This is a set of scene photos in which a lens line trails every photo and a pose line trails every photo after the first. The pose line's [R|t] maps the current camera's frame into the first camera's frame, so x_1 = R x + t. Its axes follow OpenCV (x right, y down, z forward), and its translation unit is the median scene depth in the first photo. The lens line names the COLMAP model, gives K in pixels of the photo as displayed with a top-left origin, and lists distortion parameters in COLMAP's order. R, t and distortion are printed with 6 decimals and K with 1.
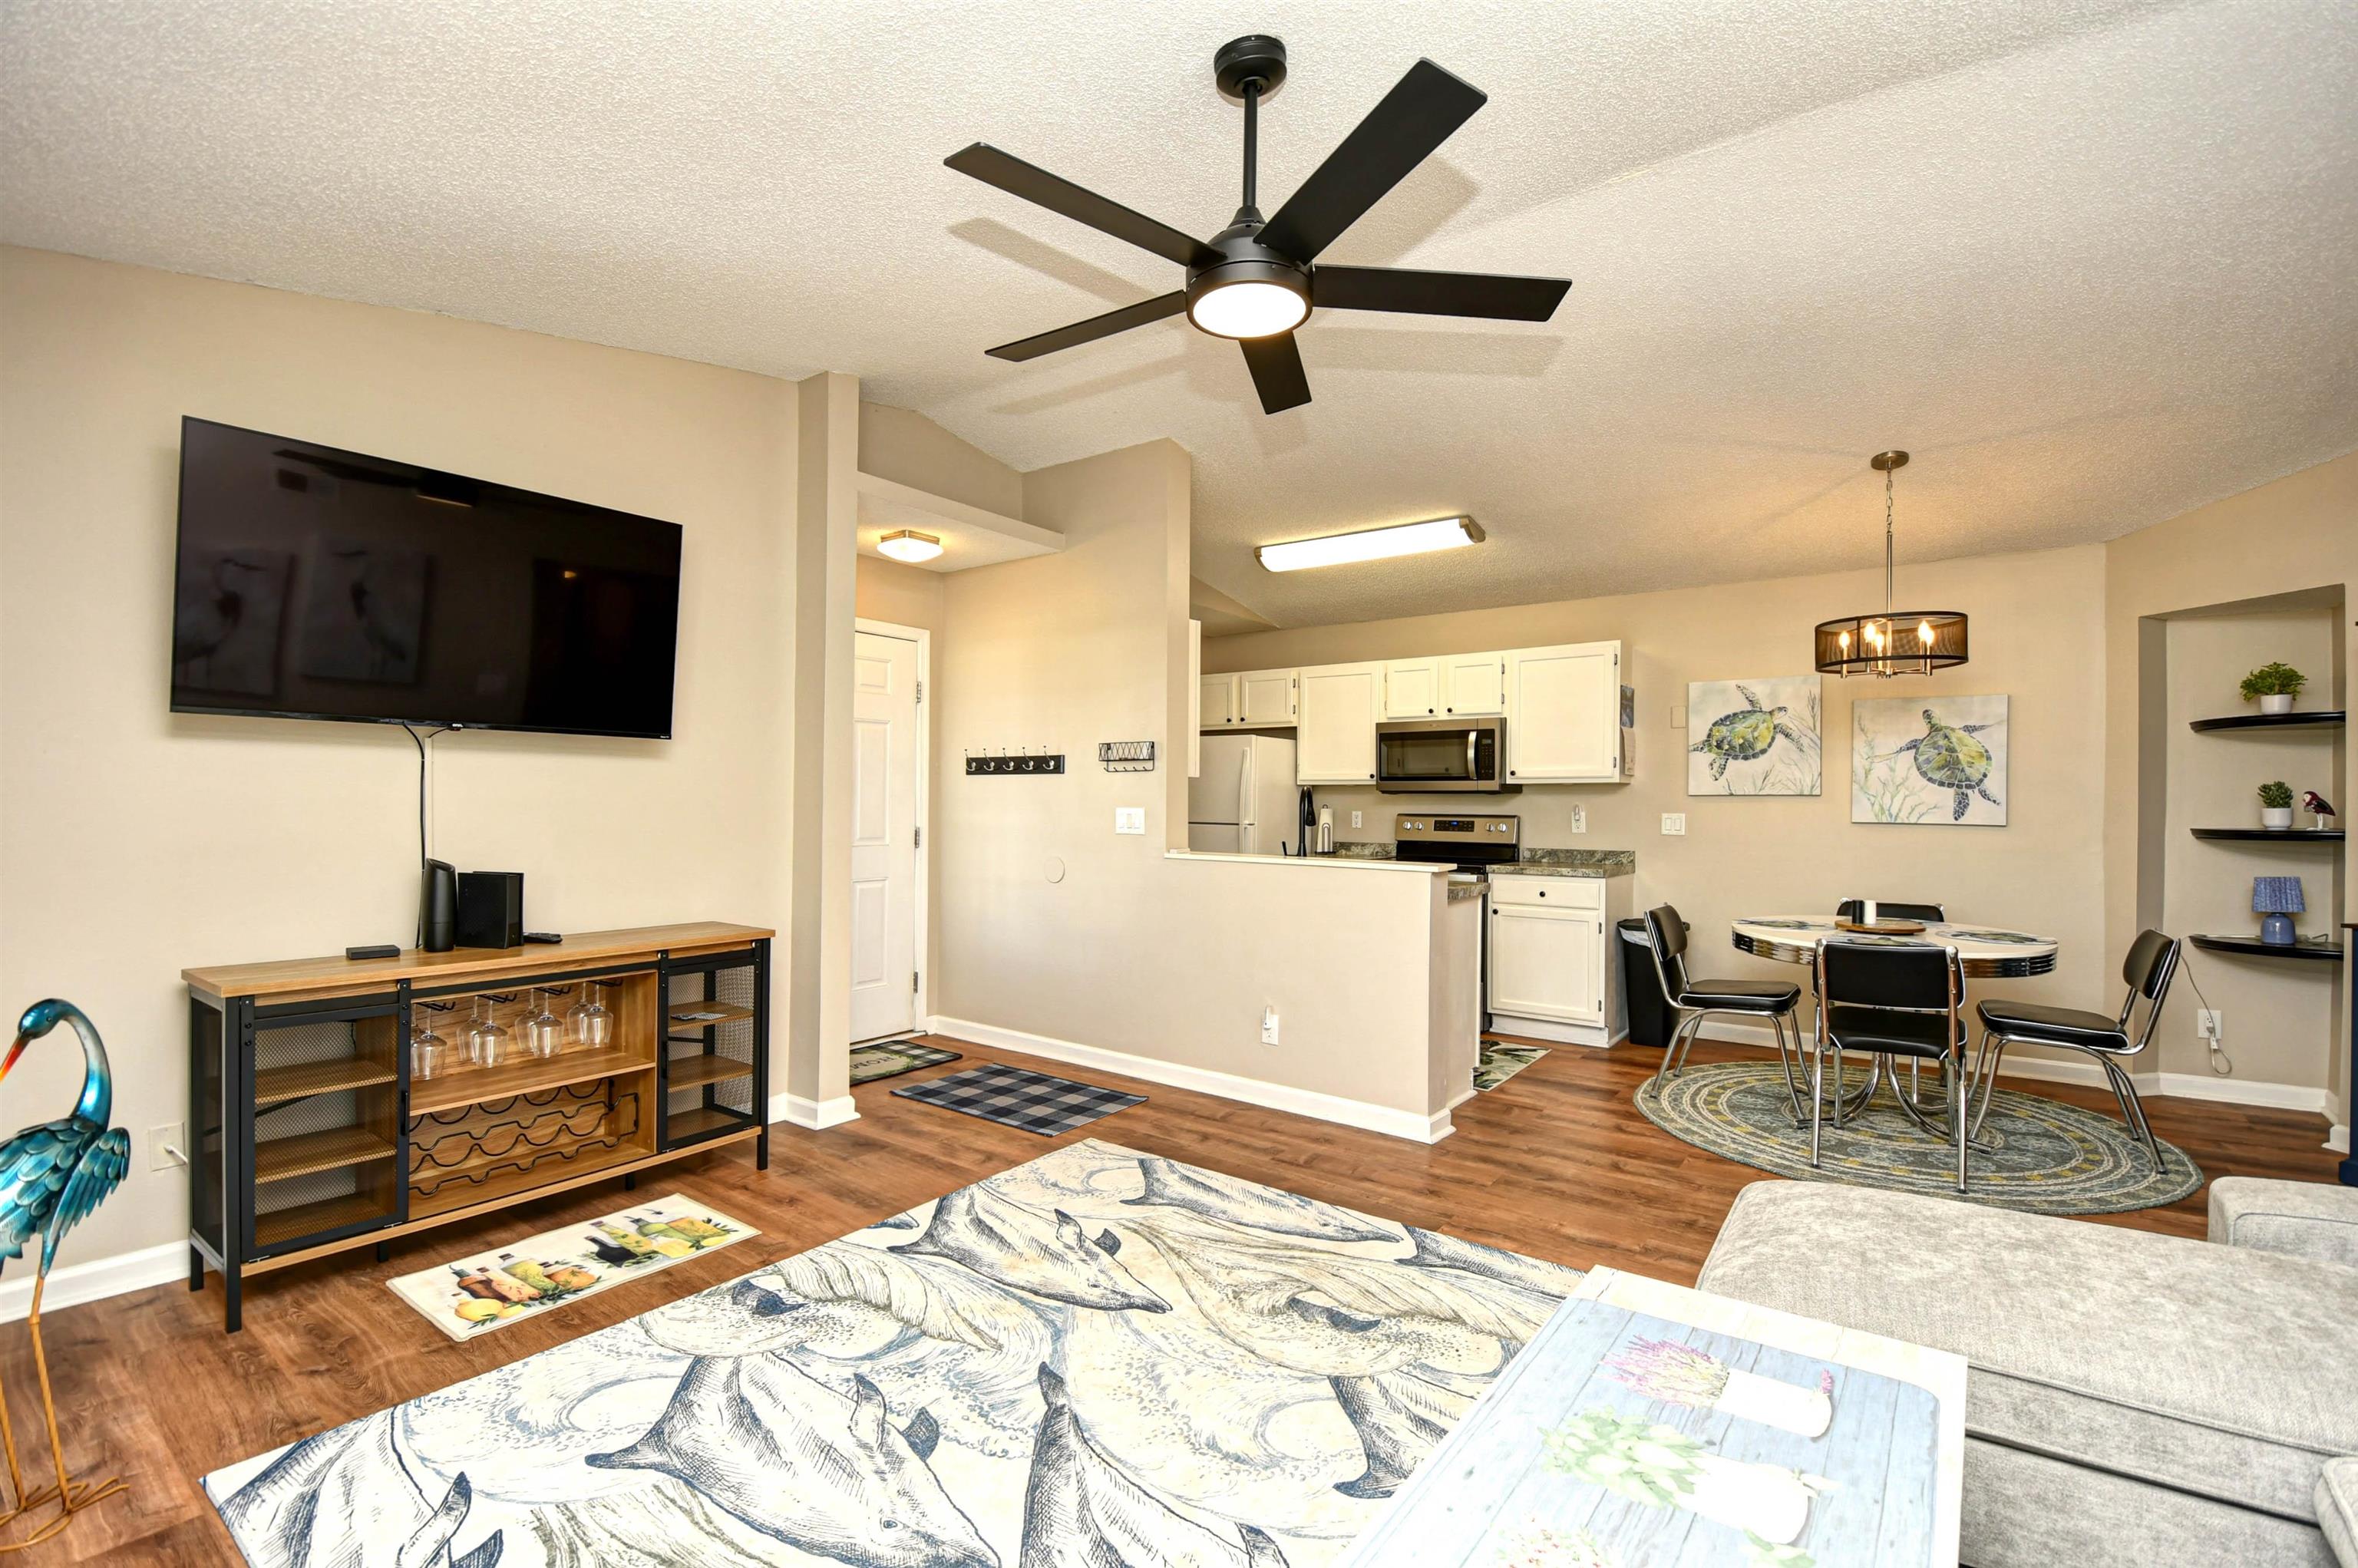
lens RADIAL K [[1038.9, 0, 1186.1], [0, 1038.9, 794.3], [0, 0, 1]] dist [0.026366, -0.028833]
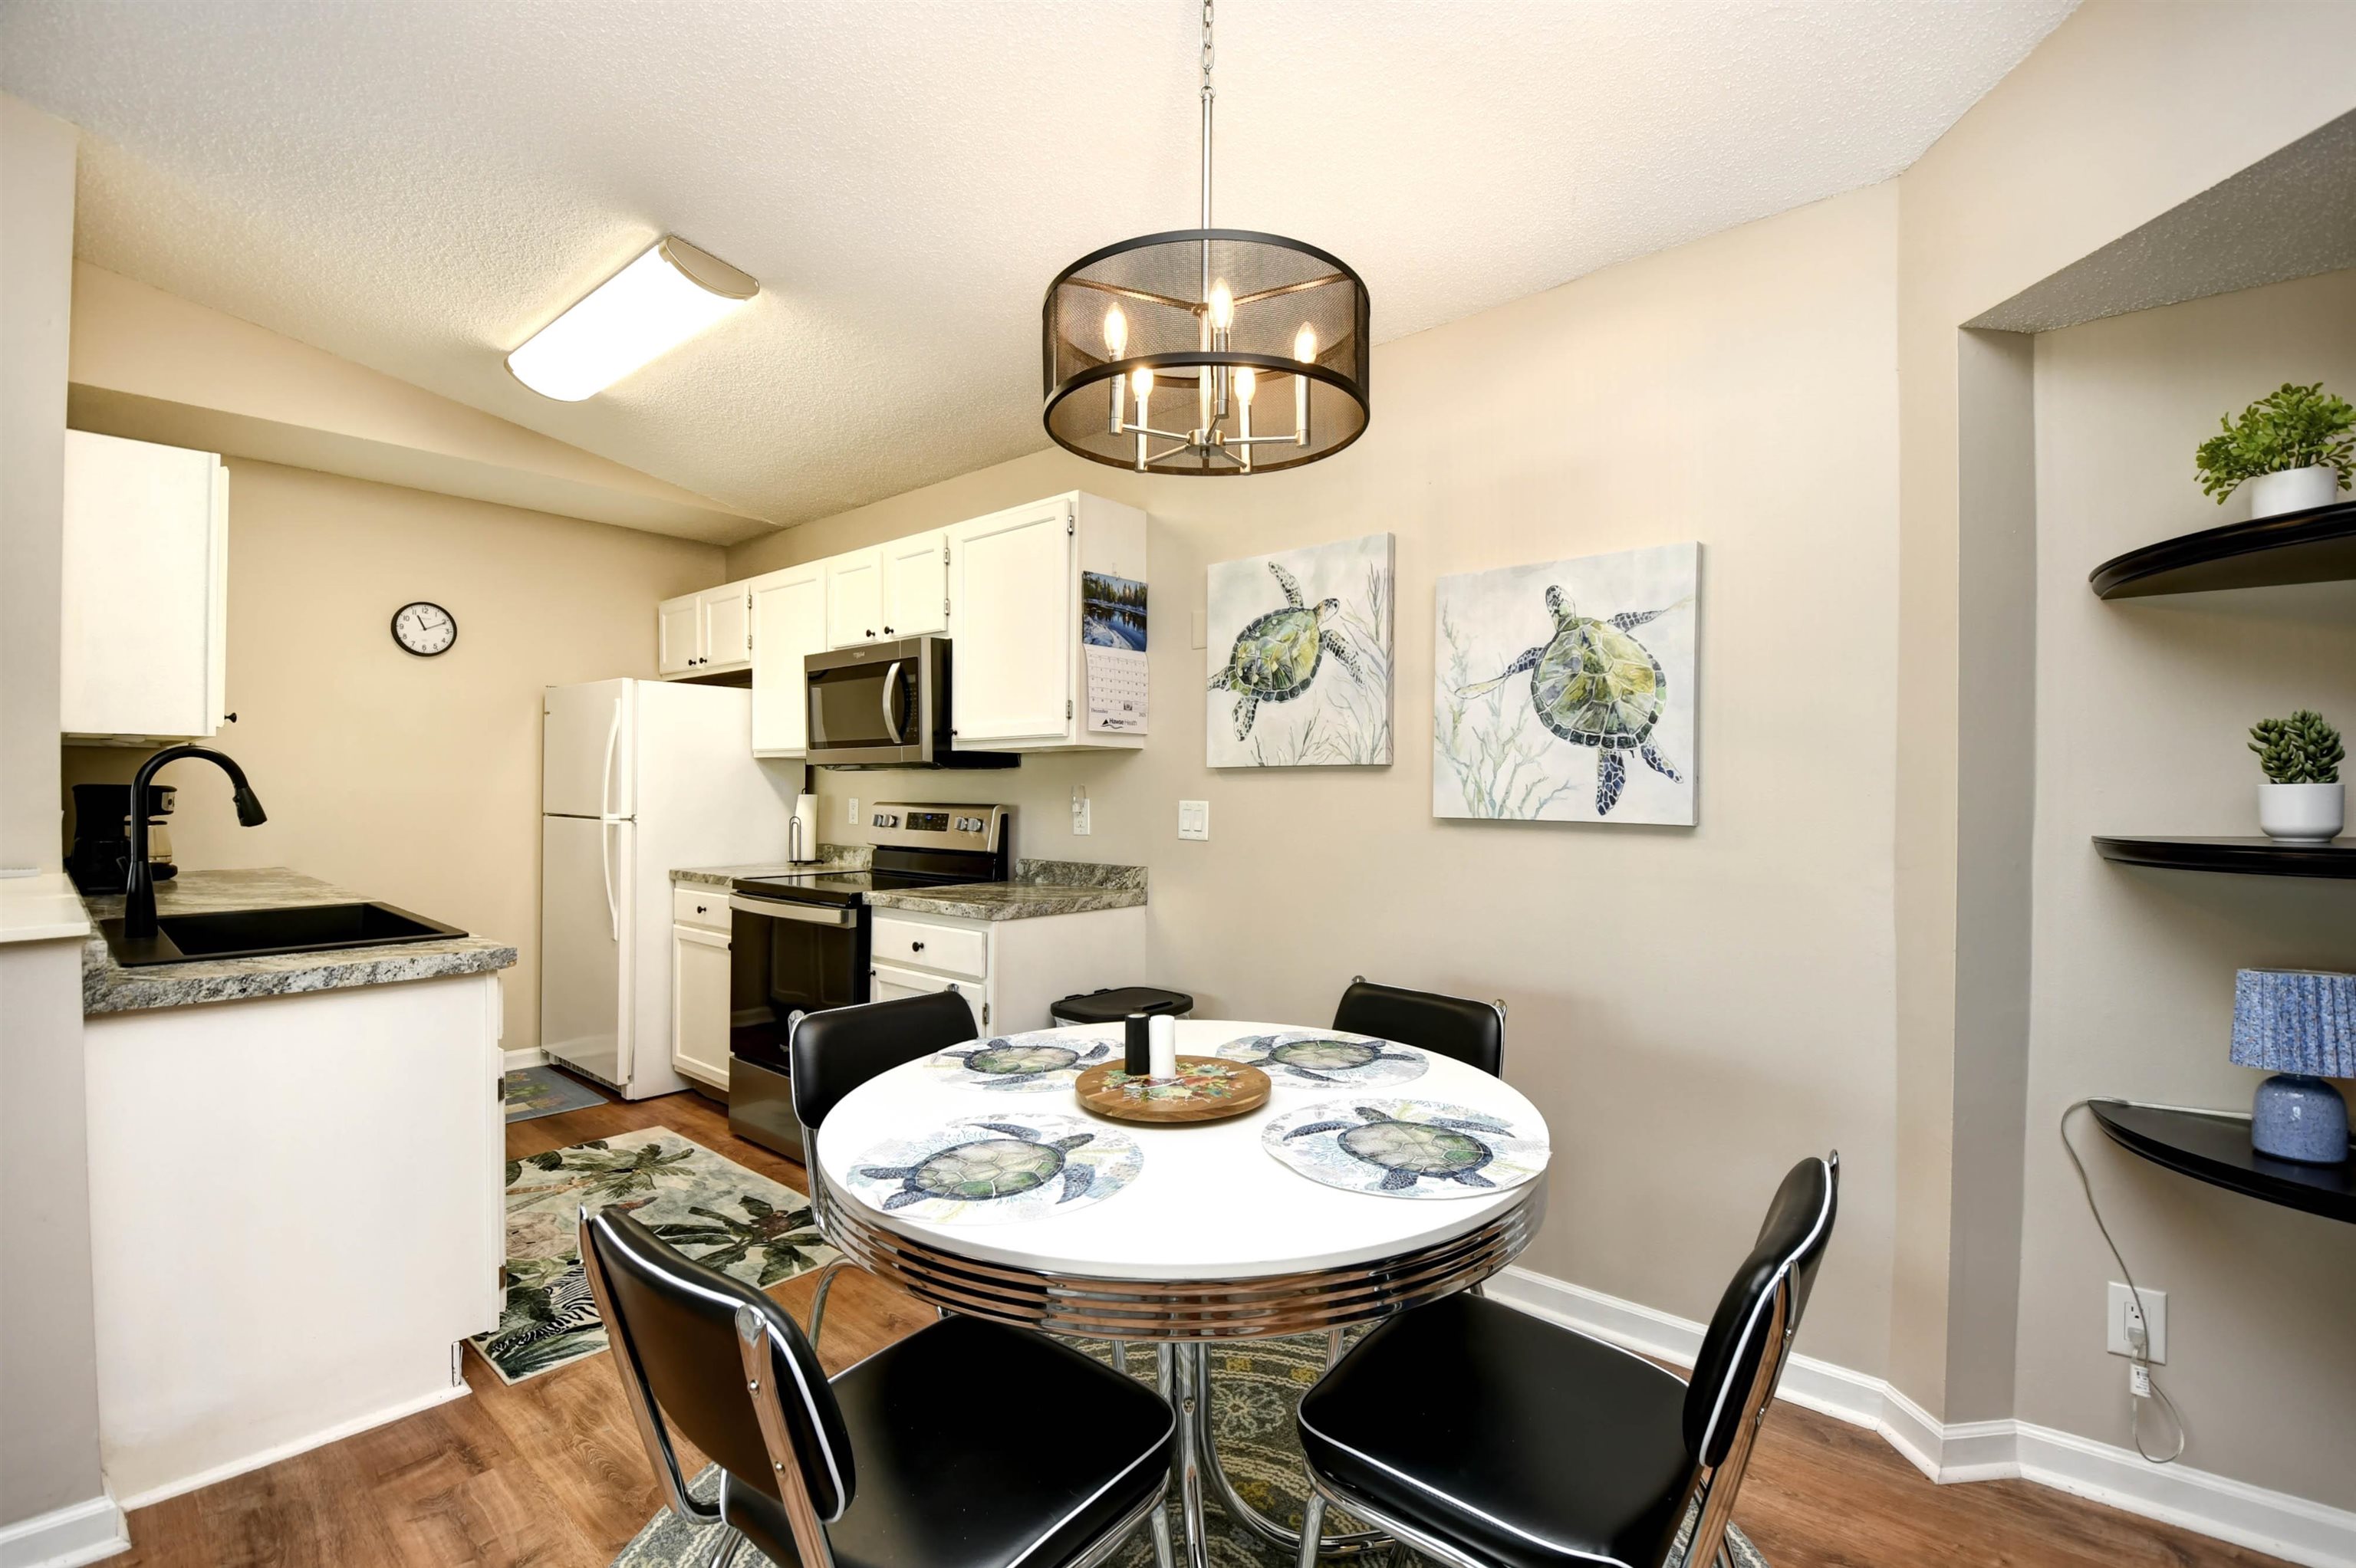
lens RADIAL K [[1038.0, 0, 1185.0], [0, 1038.0, 794.3], [0, 0, 1]] dist [0.026366, -0.028833]
pose [[0.996626, -0.001507, -0.082057, 0.723345], [0.002379, 0.999942, 0.010533, 0.012685], [0.082037, -0.010693, 0.996572, 0.630507]]
